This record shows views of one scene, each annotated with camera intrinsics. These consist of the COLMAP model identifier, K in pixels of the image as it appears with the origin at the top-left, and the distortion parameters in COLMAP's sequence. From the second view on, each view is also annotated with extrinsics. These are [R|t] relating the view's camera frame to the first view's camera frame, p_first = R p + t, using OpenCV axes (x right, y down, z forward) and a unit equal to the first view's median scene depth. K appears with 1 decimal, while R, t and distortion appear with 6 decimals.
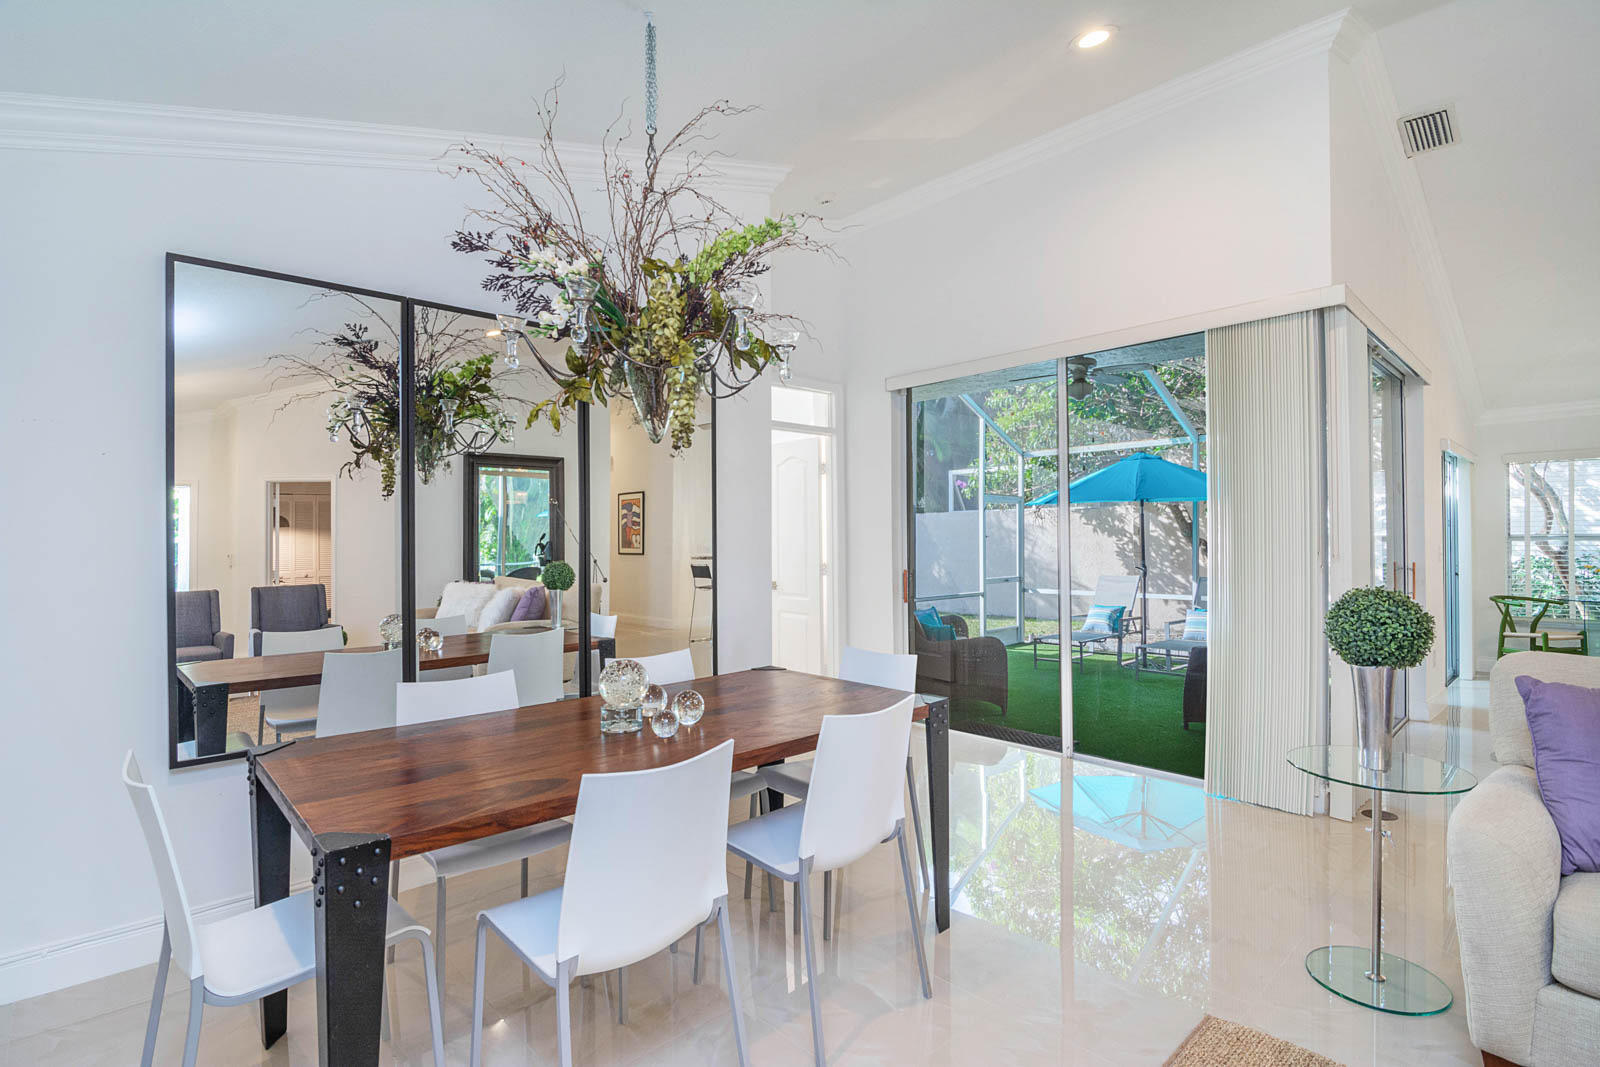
lens RADIAL K [[786.8, 0, 796.4], [0, 786.8, 535.3], [0, 0, 1]] dist [-0.014514, -0.005587]
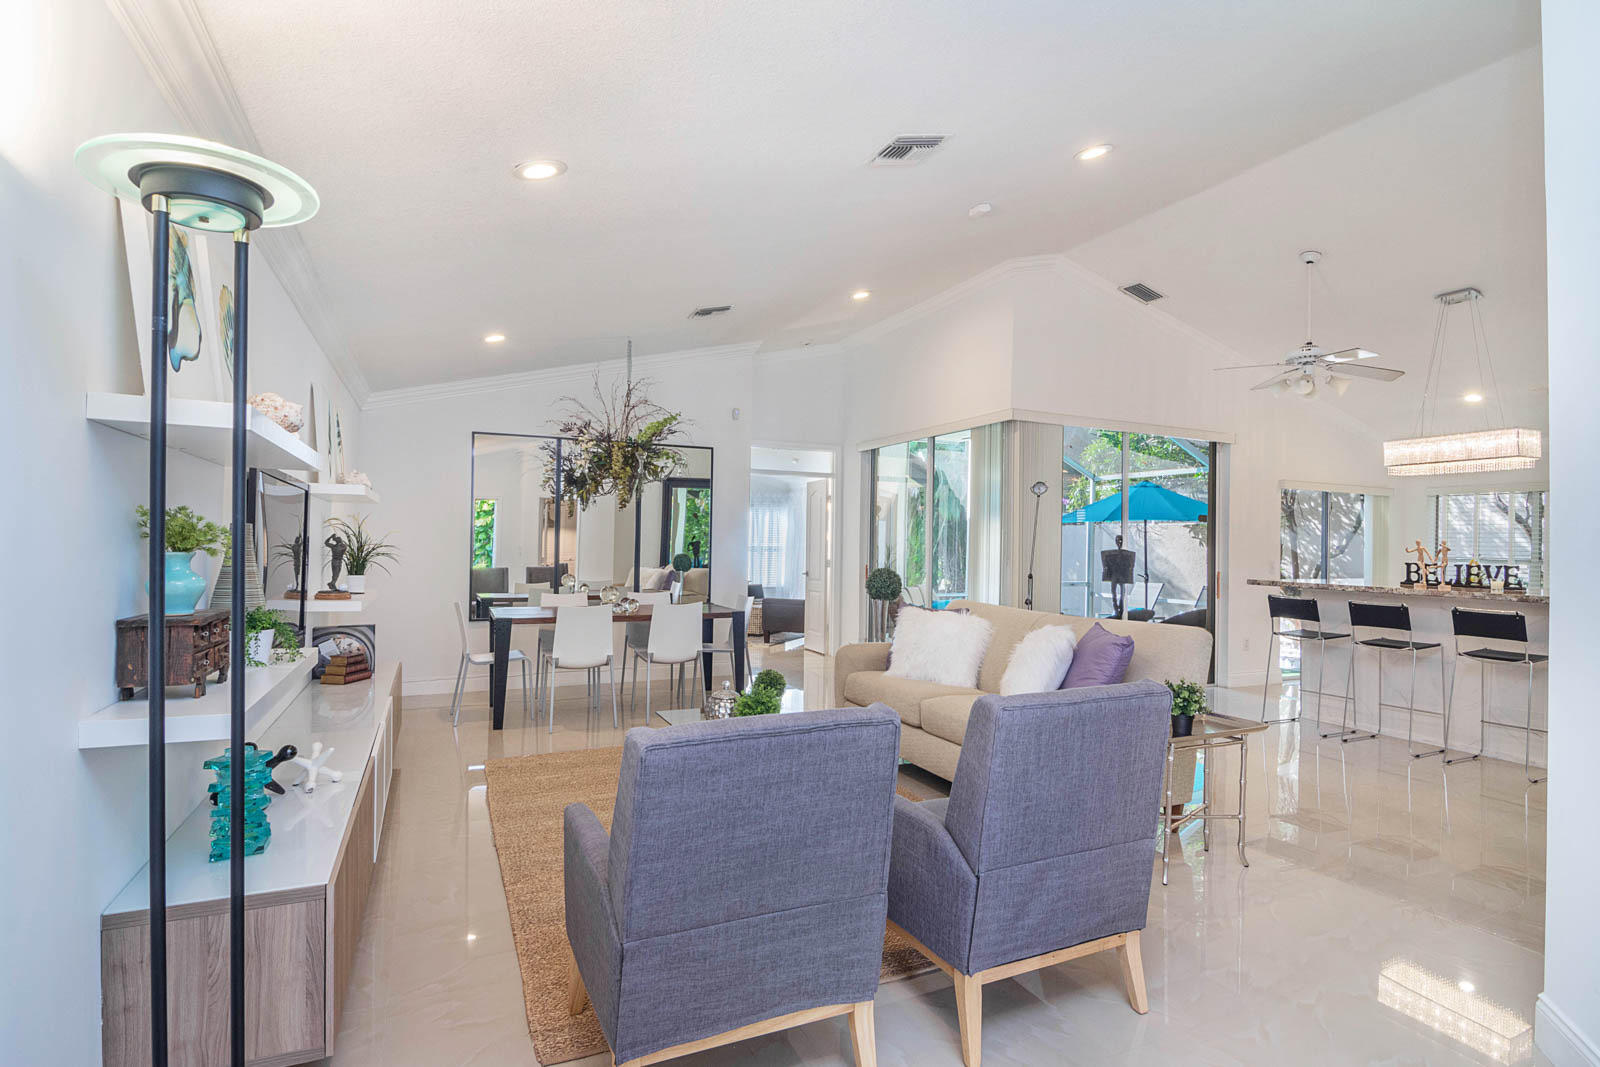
lens RADIAL K [[786.8, 0, 800.2], [0, 786.8, 539.0], [0, 0, 1]] dist [-0.014514, -0.005587]
pose [[0.950757, 0.023774, -0.309025, 0.407963], [-0.024168, 0.999705, 0.002551, -0.007487], [0.308994, 0.005043, 0.951051, -0.449425]]
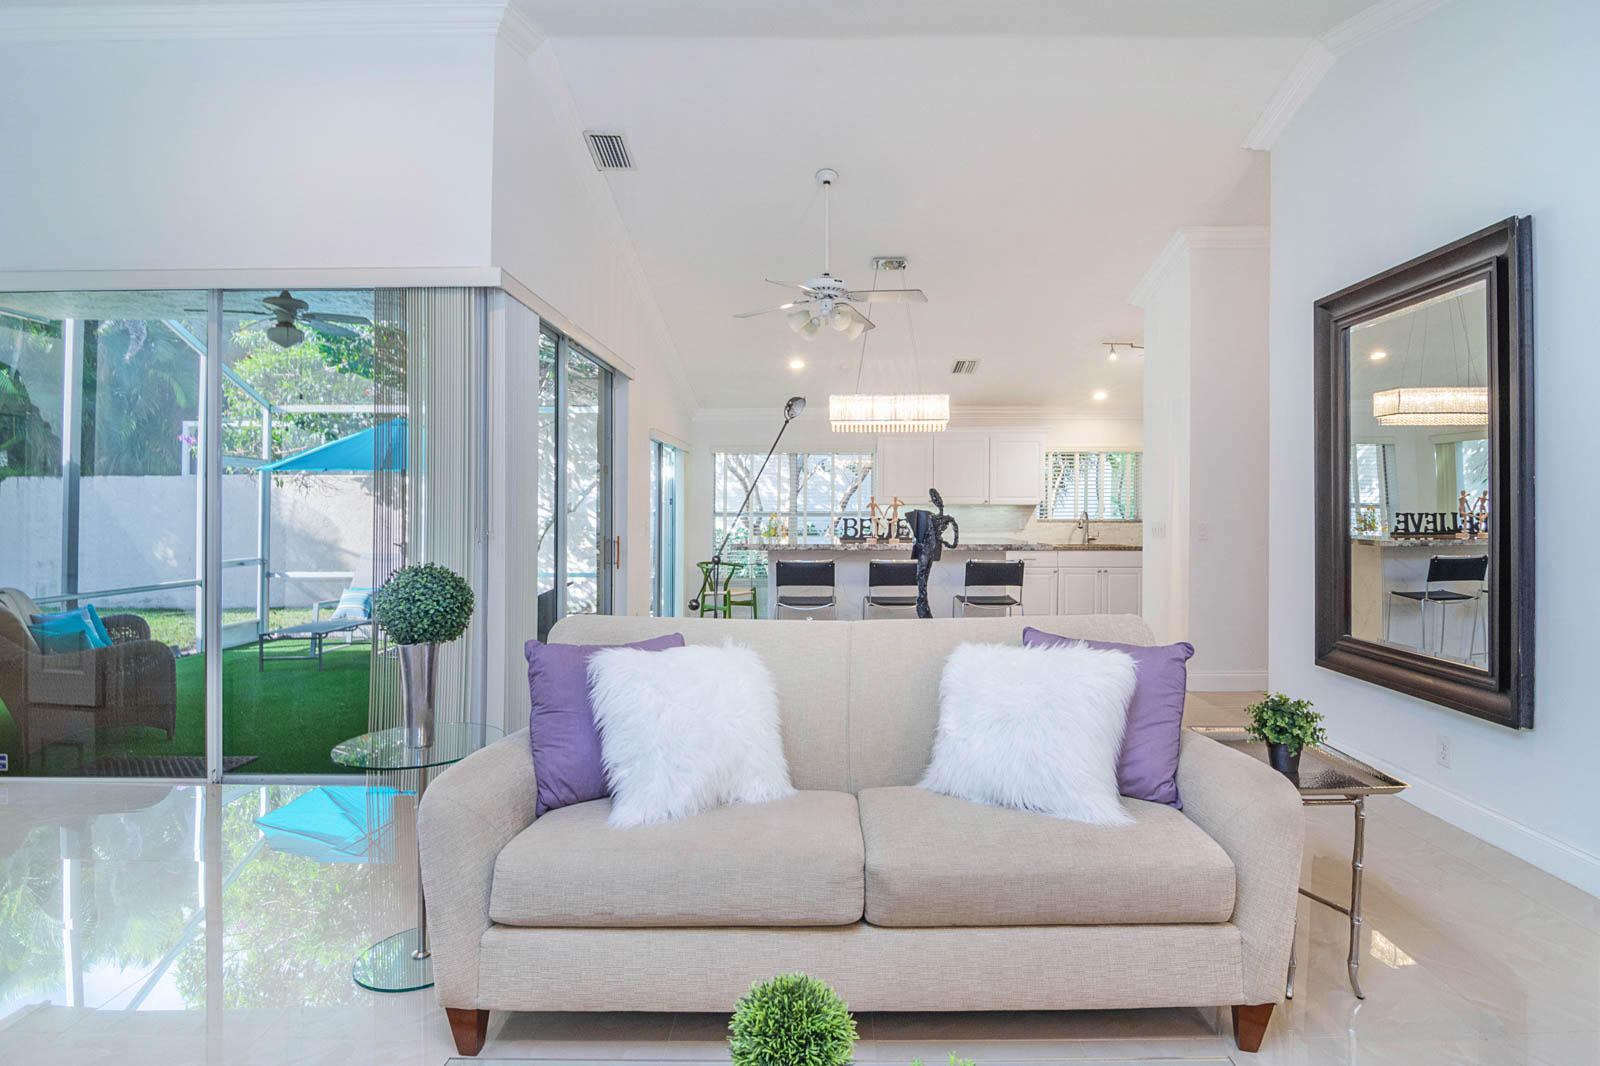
lens RADIAL K [[828.1, 0, 854.7], [0, 828.1, 506.0], [0, 0, 1]] dist [-0.004190, -0.005121]
pose [[0.671649, 0.013100, 0.740753, 0.109385], [-0.010852, 0.999910, -0.007844, -0.001988], [-0.740790, -0.002771, 0.671731, -0.042312]]
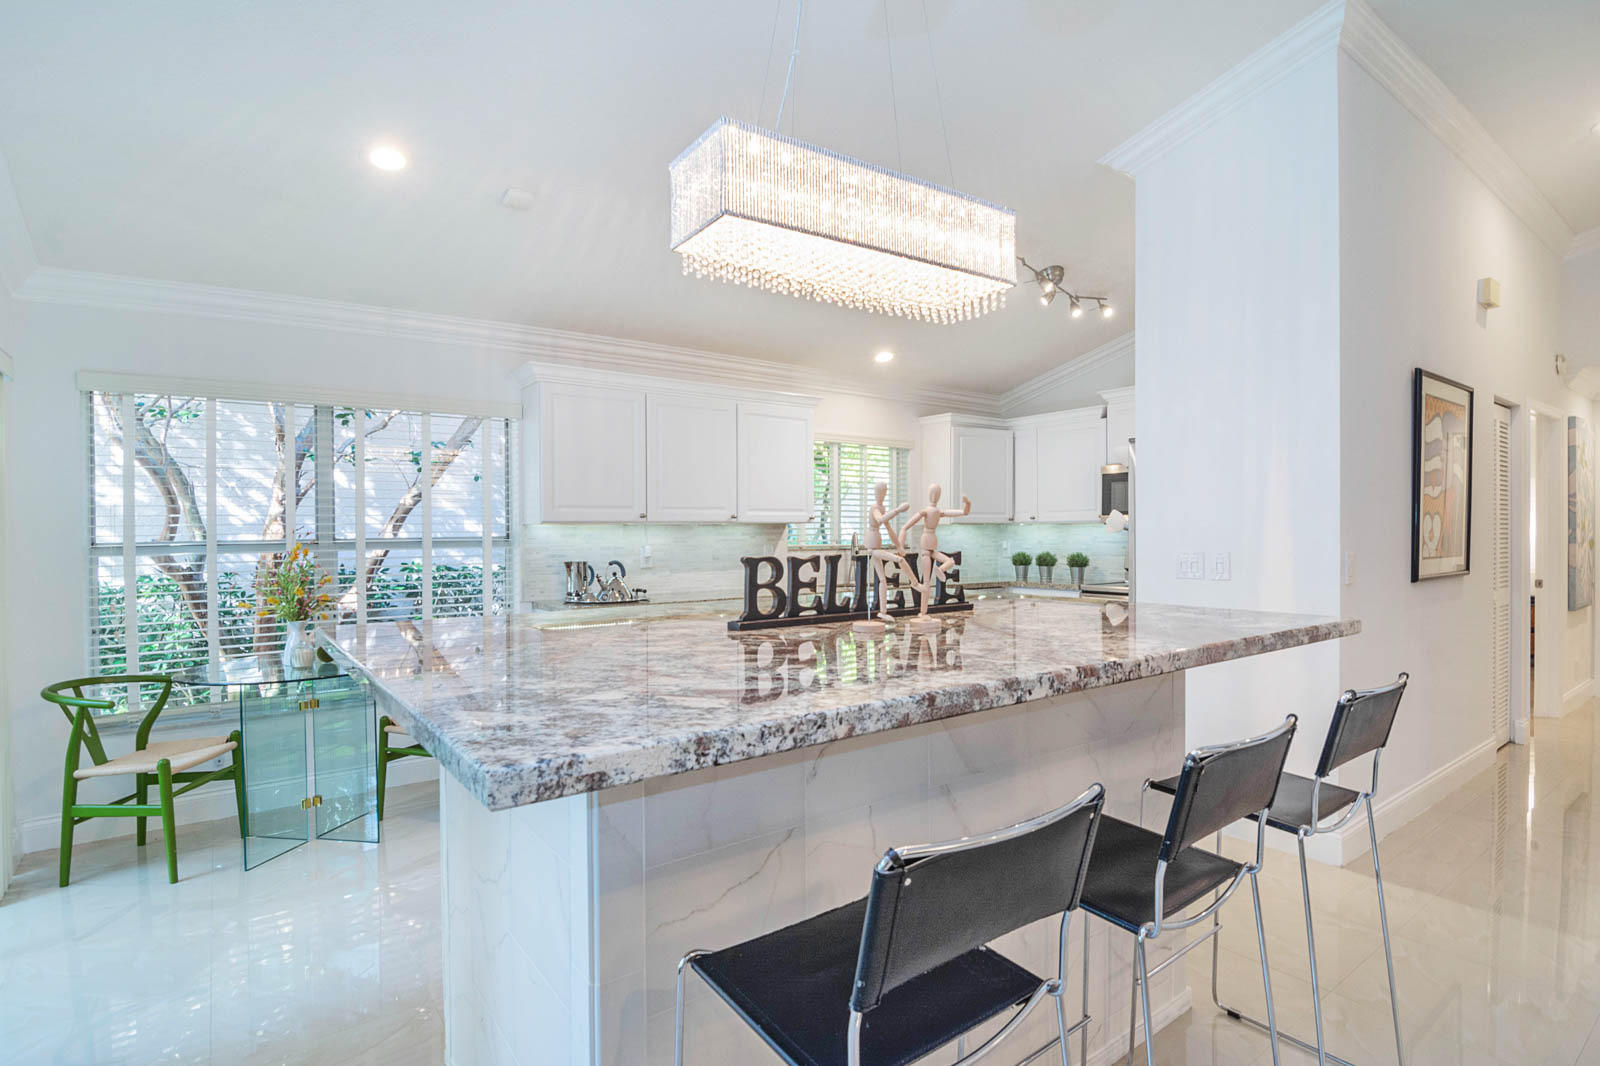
lens RADIAL K [[786.8, 0, 835.9], [0, 786.8, 534.8], [0, 0, 1]] dist [-0.014514, -0.005587]
pose [[0.093967, 0.003230, 0.995570, 0.519073], [0.004853, 0.999981, -0.003703, -0.002144], [-0.995564, 0.005179, 0.093949, 0.528752]]
